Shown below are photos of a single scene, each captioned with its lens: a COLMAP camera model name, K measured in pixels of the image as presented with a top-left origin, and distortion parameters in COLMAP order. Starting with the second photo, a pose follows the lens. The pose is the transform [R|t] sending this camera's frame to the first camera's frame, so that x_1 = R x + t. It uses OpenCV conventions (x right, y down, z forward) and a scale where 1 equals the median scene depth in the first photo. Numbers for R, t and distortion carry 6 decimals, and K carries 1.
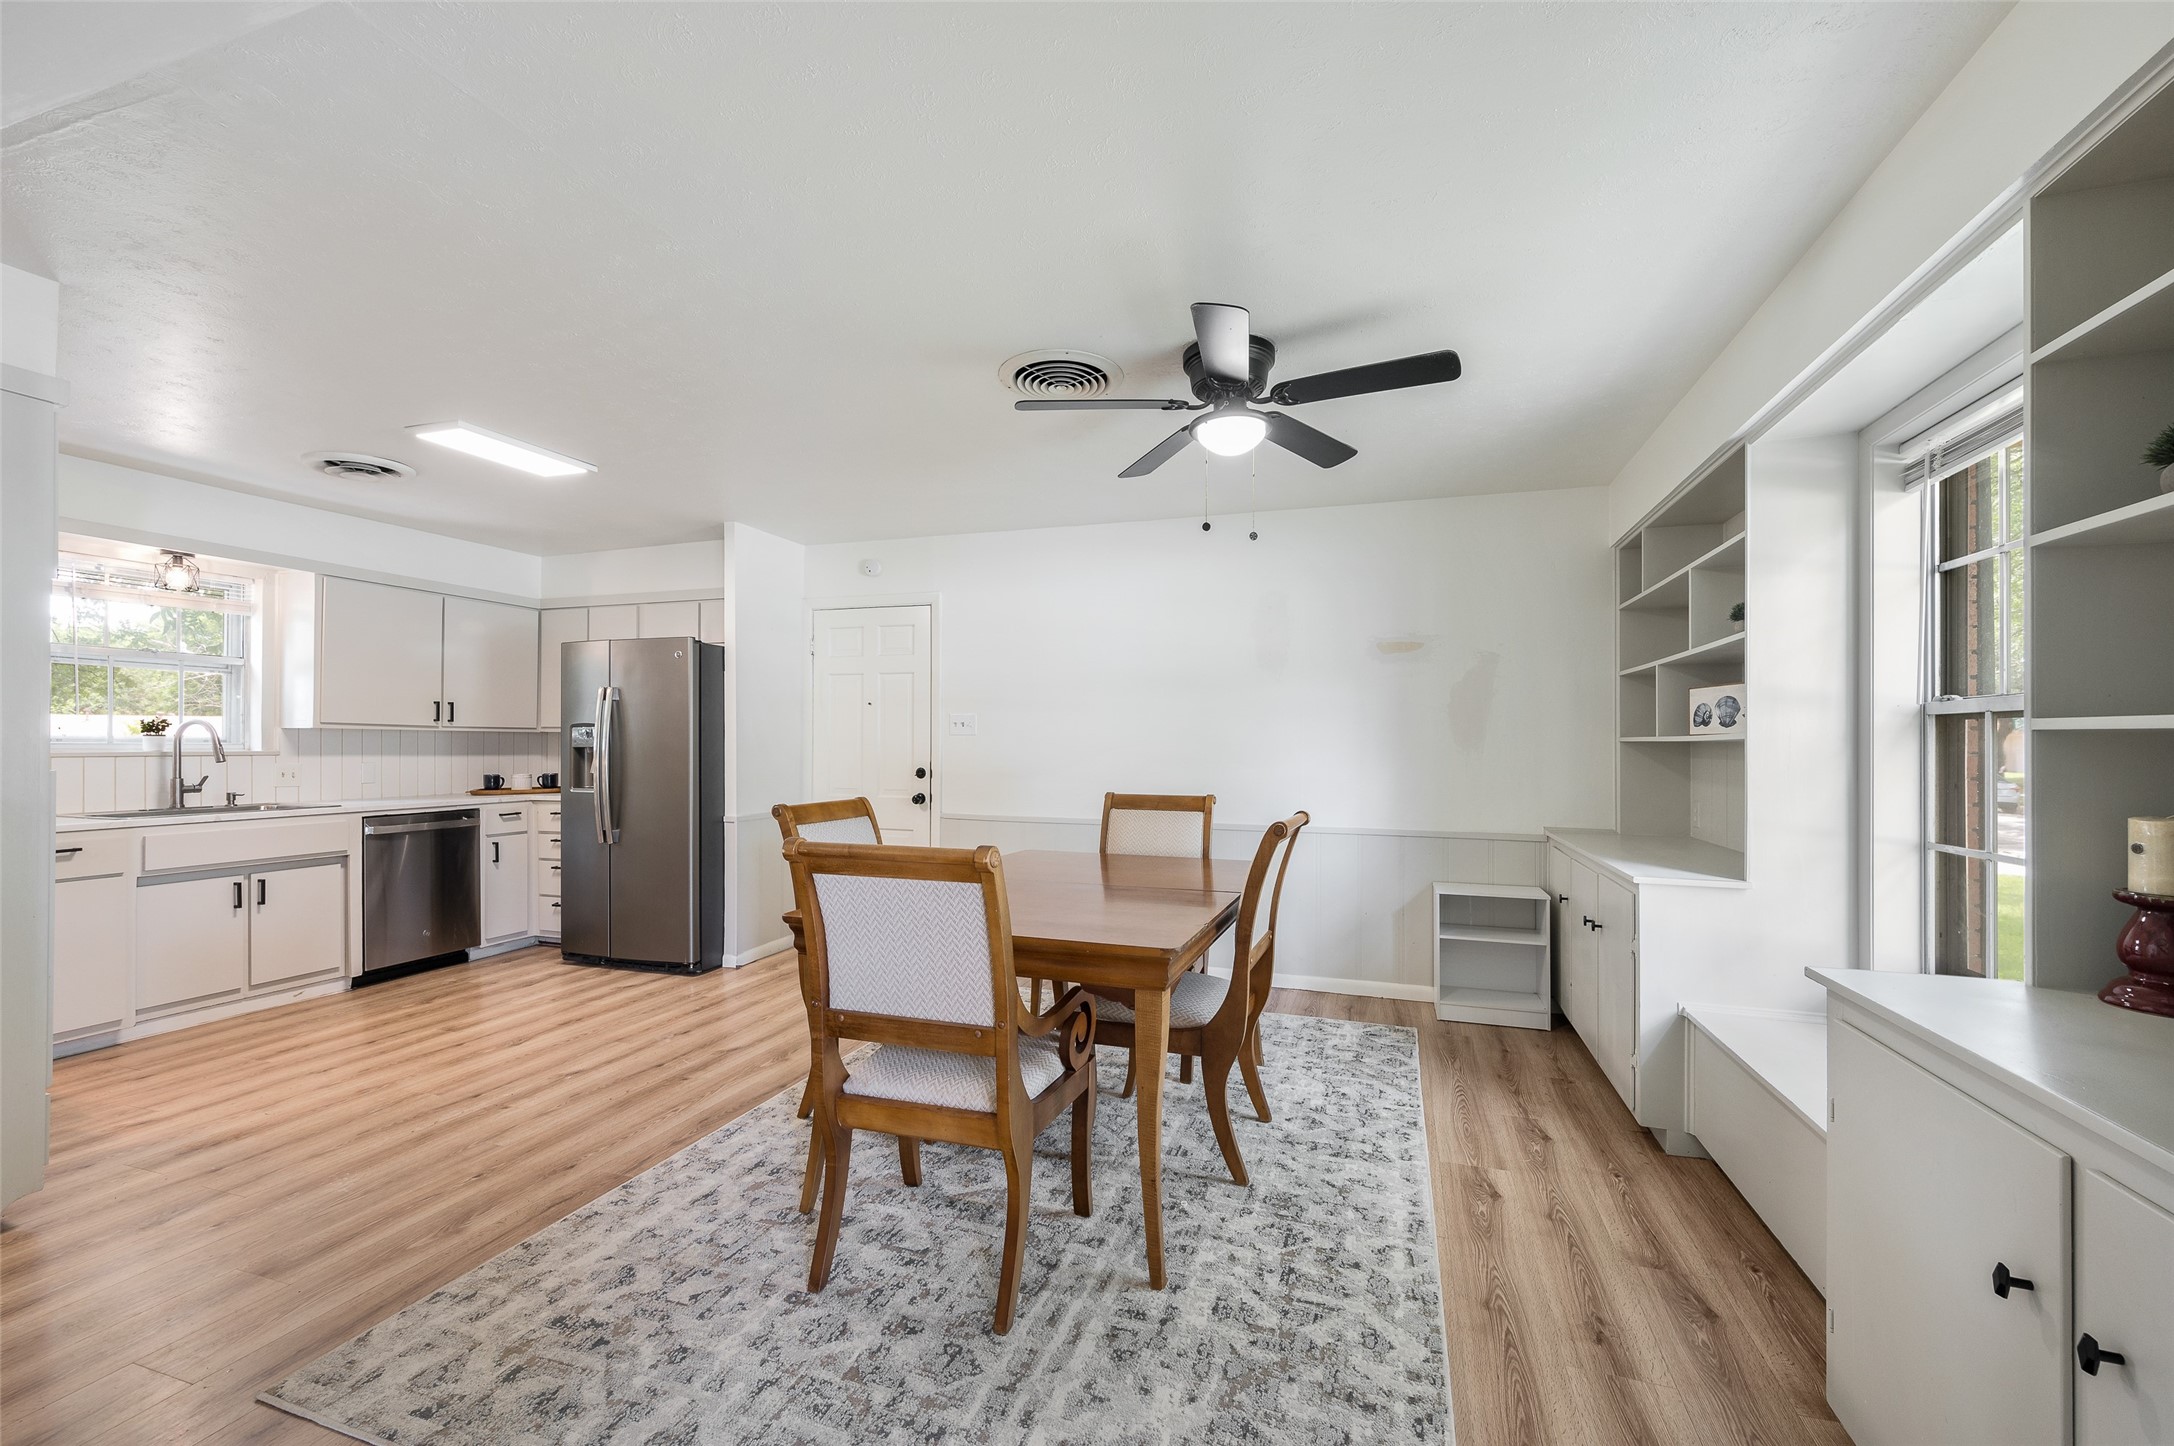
lens RADIAL K [[880.6, 0, 1085.0], [0, 880.6, 742.2], [0, 0, 1]] dist [-0.001124, -0.000029]
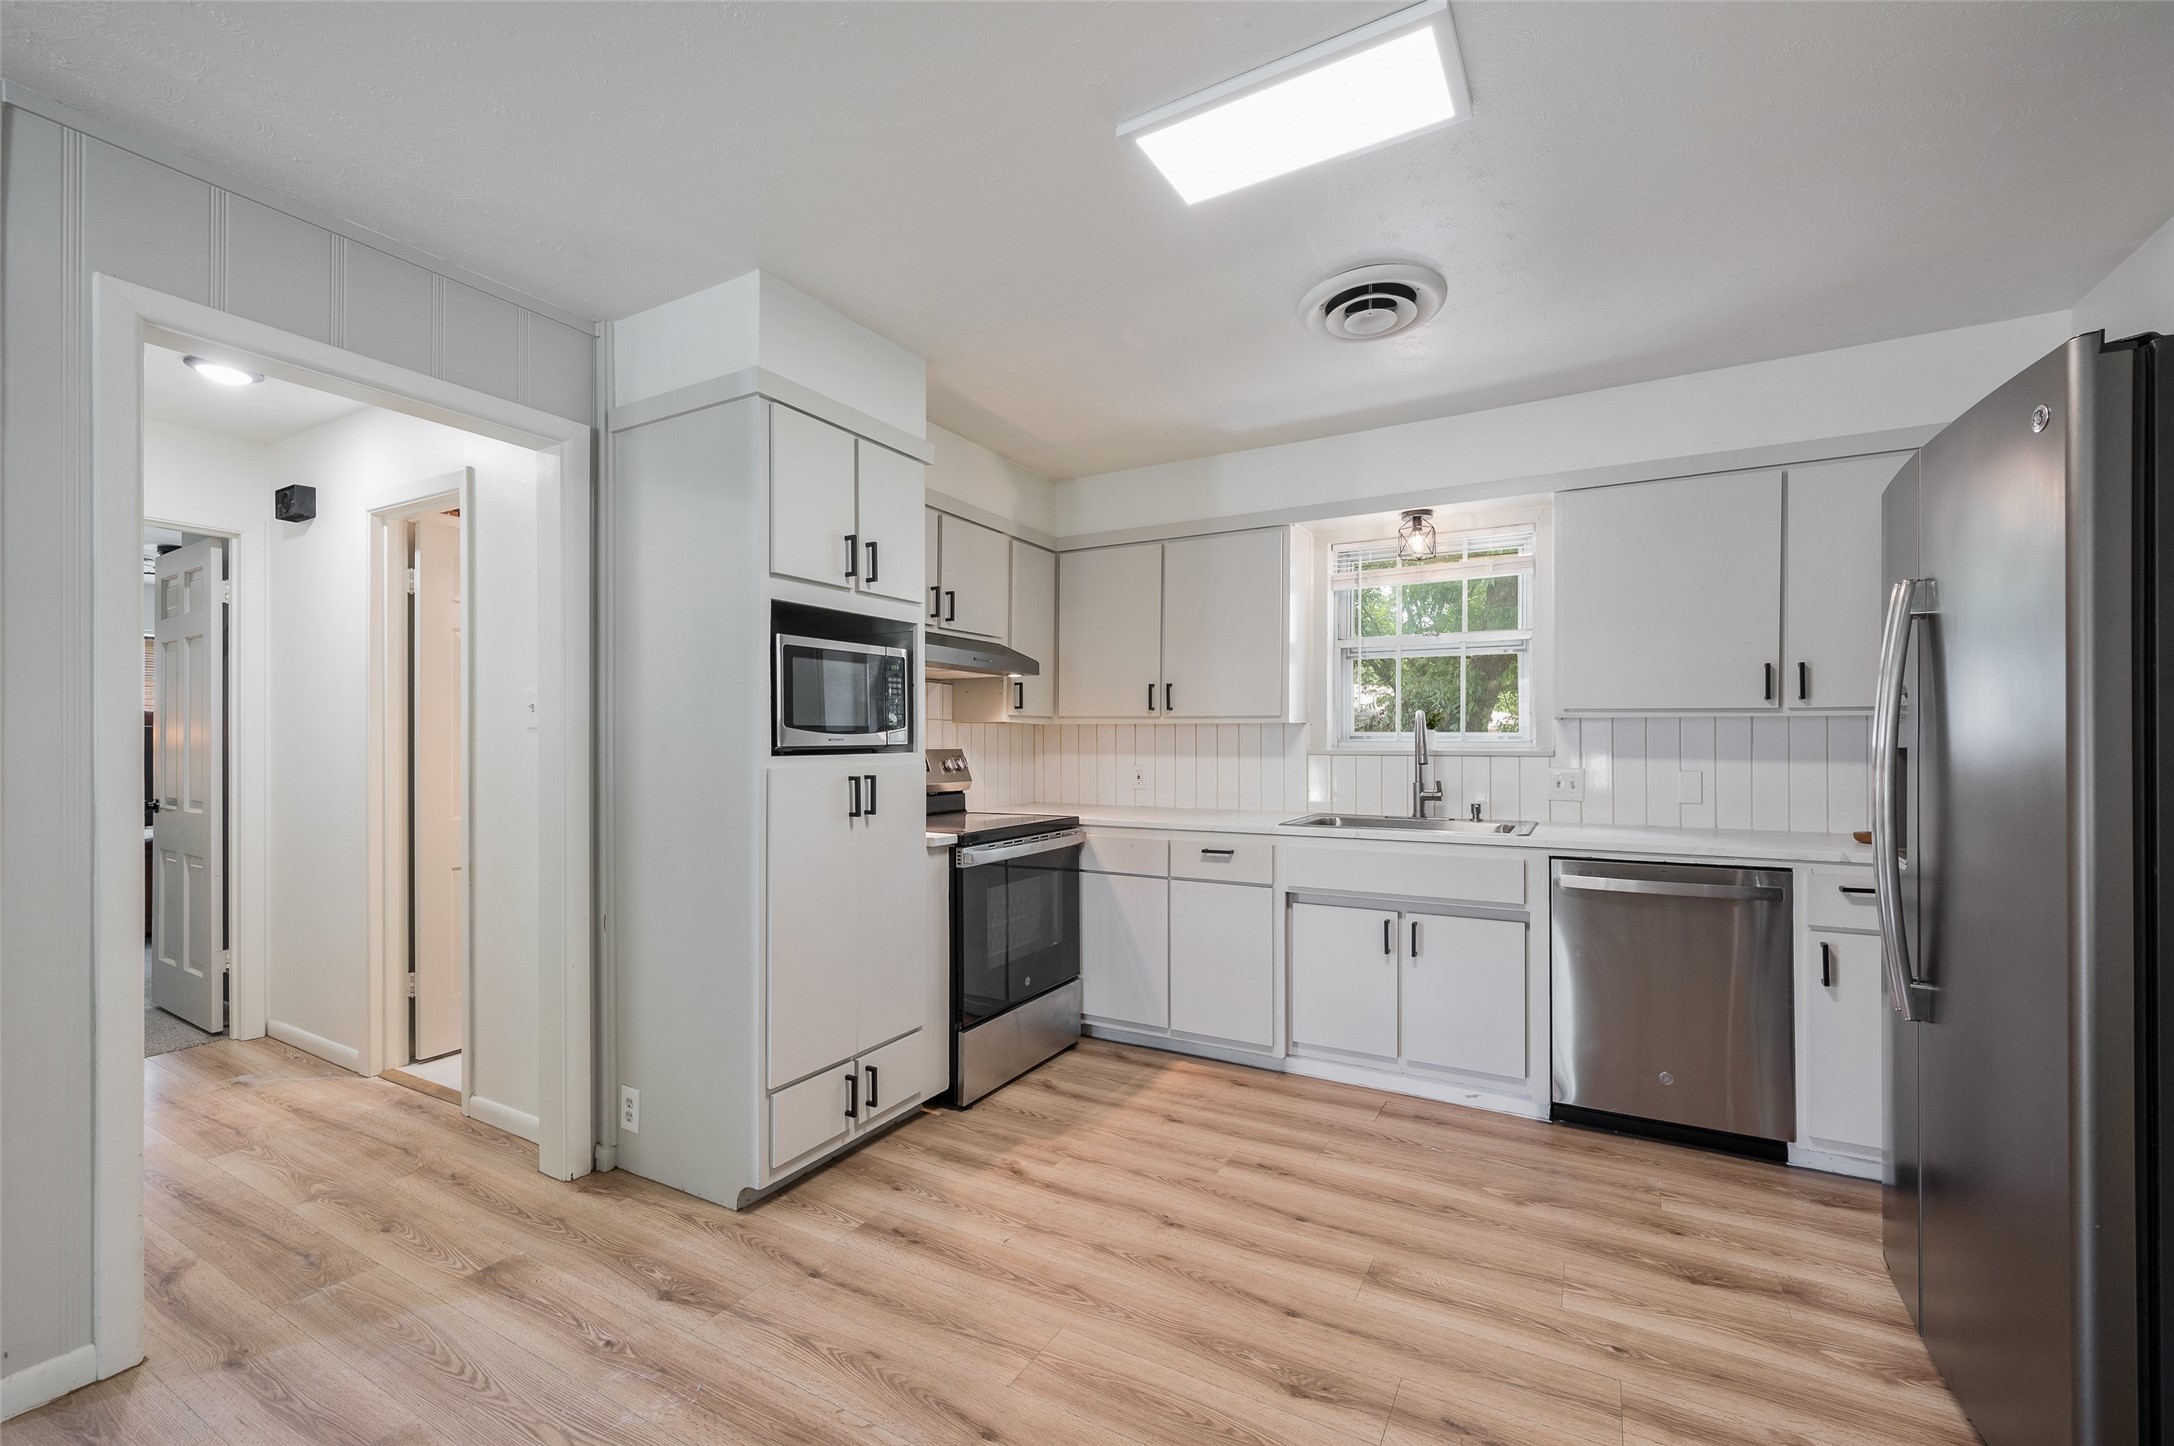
lens RADIAL K [[880.6, 0, 1085.0], [0, 880.6, 742.2], [0, 0, 1]] dist [-0.001124, -0.000029]
pose [[-0.172932, -0.002772, -0.984930, -0.178682], [-0.000467, 0.999996, -0.002732, 0.006301], [0.984934, -0.000013, -0.172932, 0.992175]]
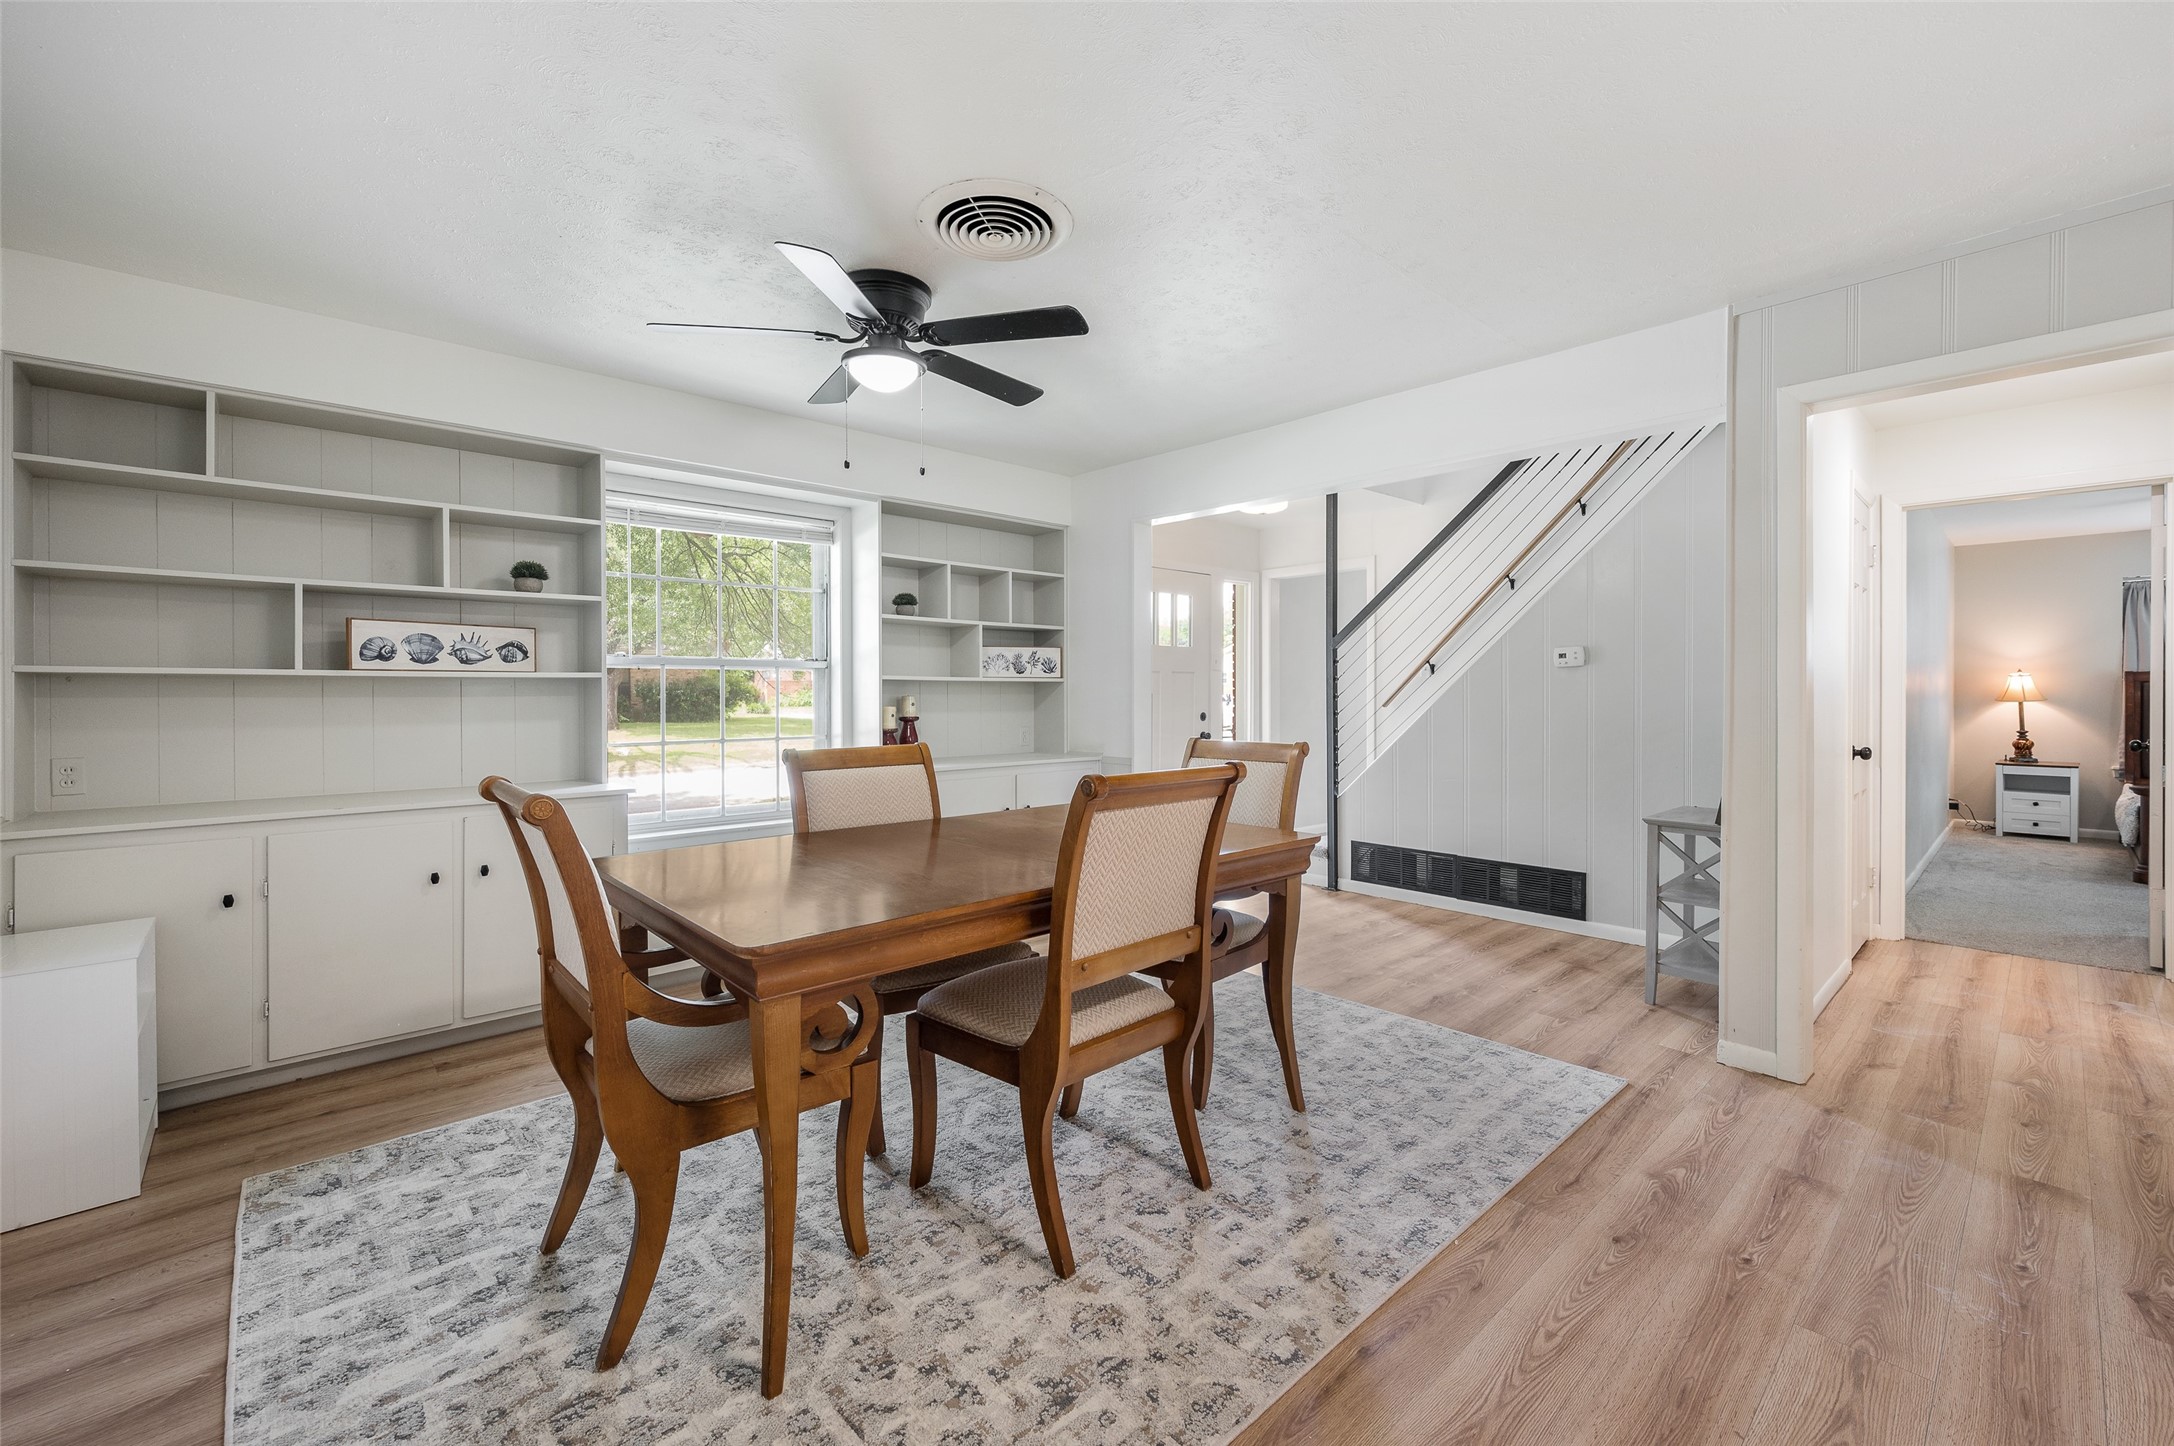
lens RADIAL K [[889.6, 0, 1083.4], [0, 889.6, 703.0], [0, 0, 1]] dist [-0.000686, -0.000059]
pose [[-0.875533, -0.004046, 0.483141, -0.393158], [0.000031, 0.999964, 0.008431, 0.017715], [-0.483158, 0.007396, -0.875502, 1.337181]]
